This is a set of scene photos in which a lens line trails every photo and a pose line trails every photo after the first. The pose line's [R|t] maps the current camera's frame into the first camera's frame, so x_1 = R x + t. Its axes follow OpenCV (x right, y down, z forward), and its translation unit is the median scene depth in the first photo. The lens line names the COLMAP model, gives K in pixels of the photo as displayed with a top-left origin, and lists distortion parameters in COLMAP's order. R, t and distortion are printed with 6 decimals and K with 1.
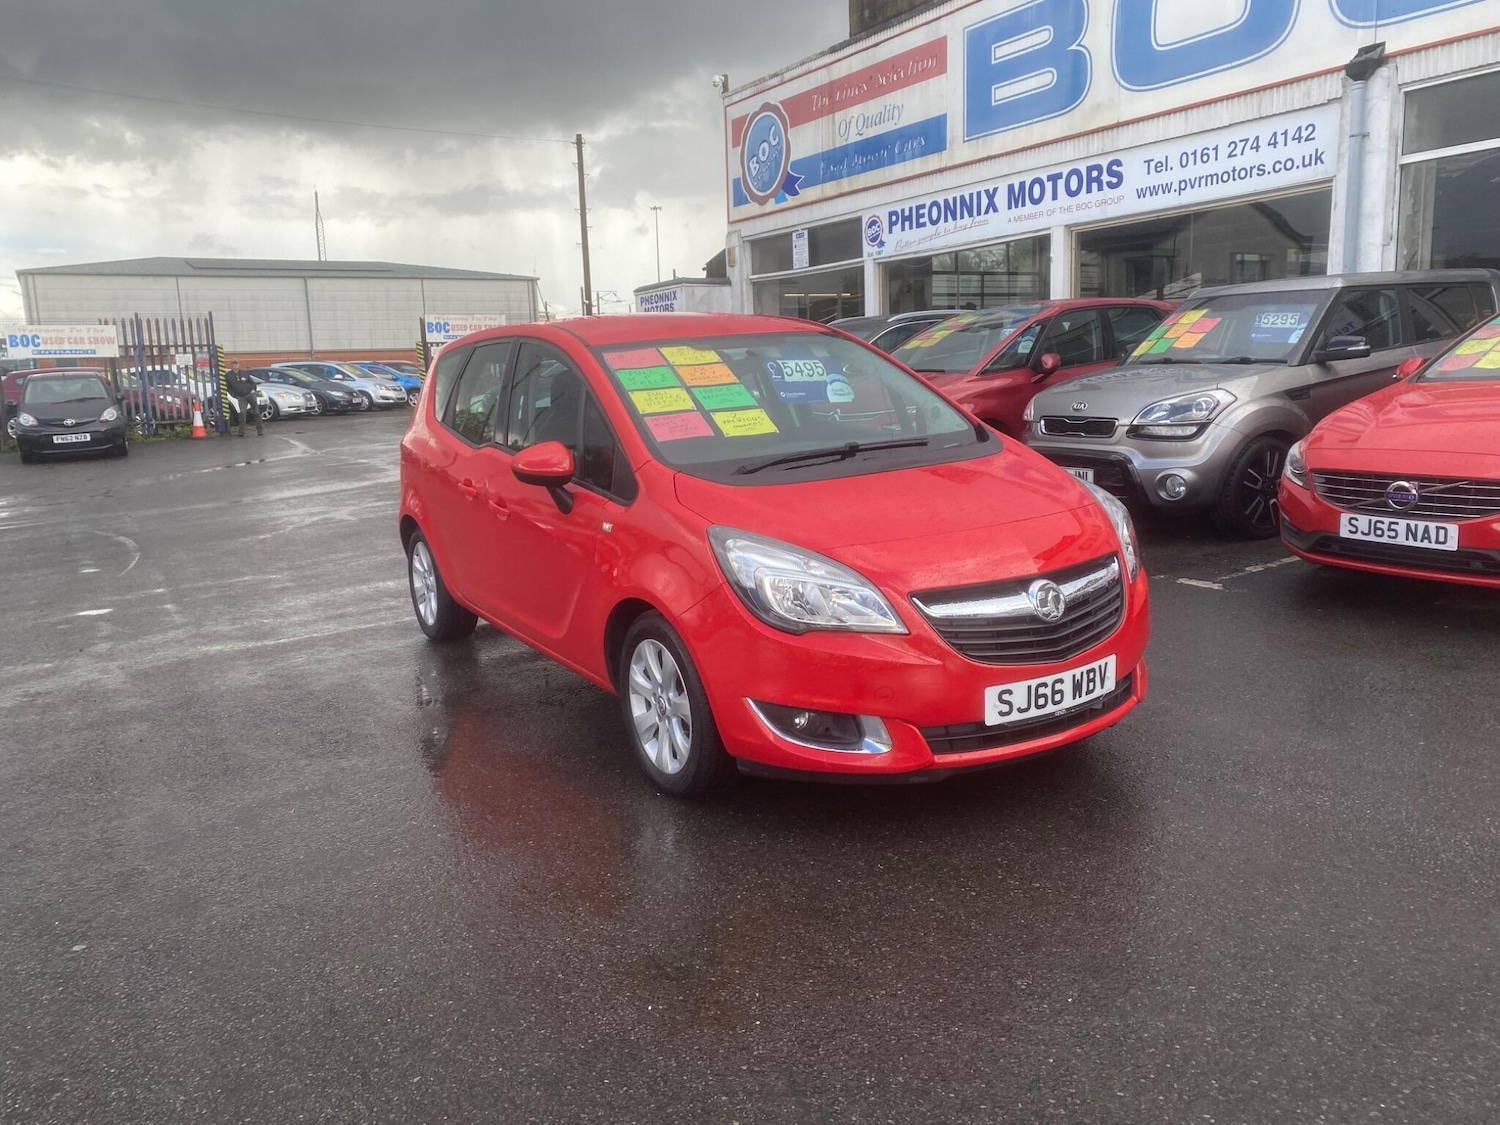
lens RADIAL K [[1135.5, 0, 725.3], [0, 1135.5, 548.1], [0, 0, 1]] dist [0.031253, -0.029082]
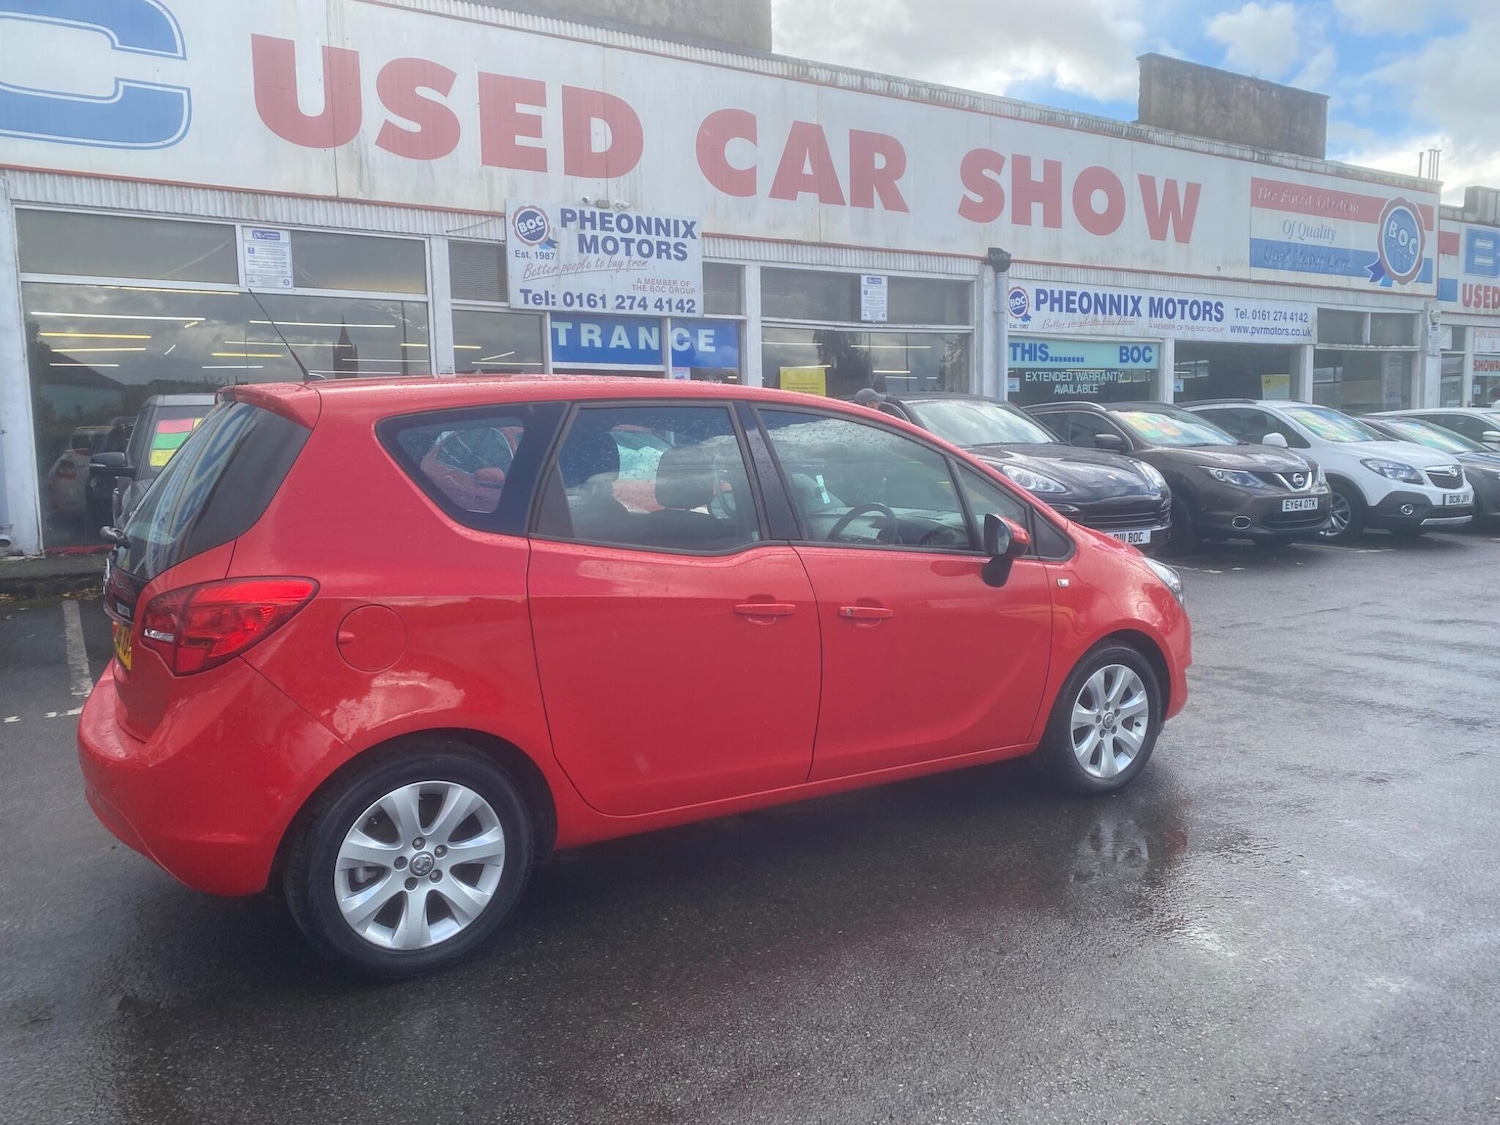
lens RADIAL K [[1135.5, 0, 752.4], [0, 1135.5, 559.8], [0, 0, 1]] dist [0.031253, -0.029082]
pose [[-0.025428, -0.048980, 0.998476, -1.069378], [0.178144, 0.982590, 0.052738, -0.196594], [-0.983676, 0.179214, -0.016260, 1.619793]]
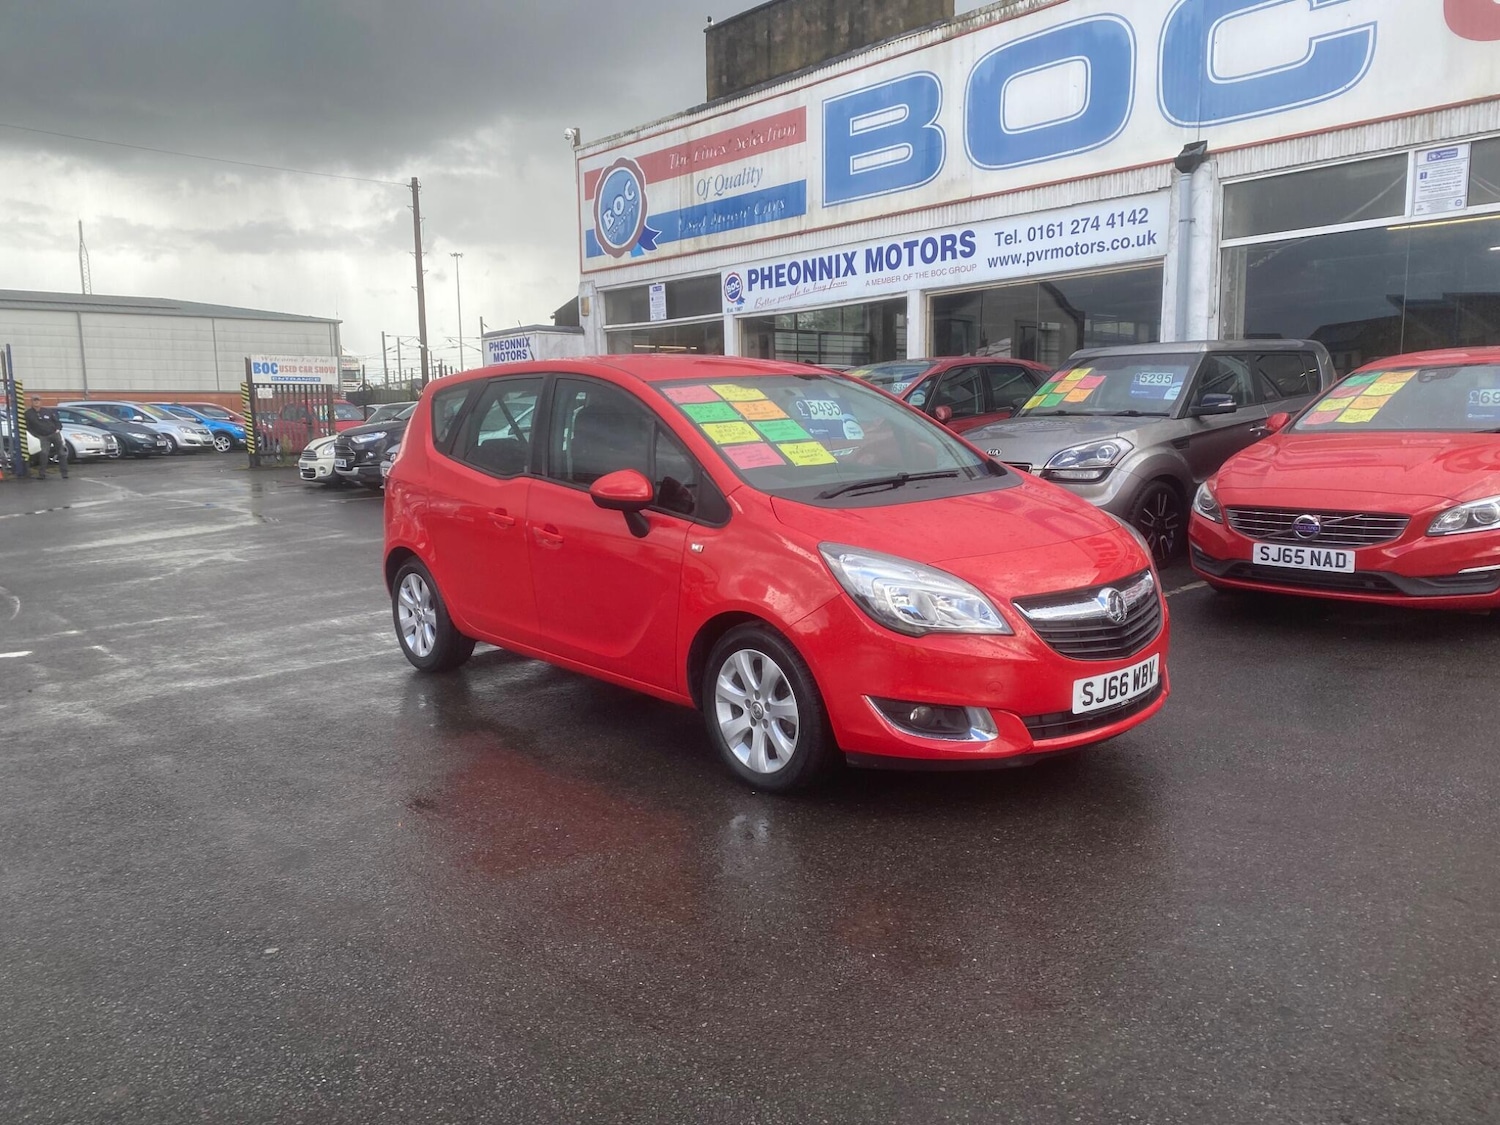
lens RADIAL K [[1135.5, 0, 733.5], [0, 1135.5, 572.4], [0, 0, 1]] dist [0.031253, -0.029082]
pose [[0.983633, -0.004239, 0.180131, -0.072602], [0.008812, 0.999659, -0.024599, 0.008804], [-0.179965, 0.025783, 0.983335, -0.017269]]
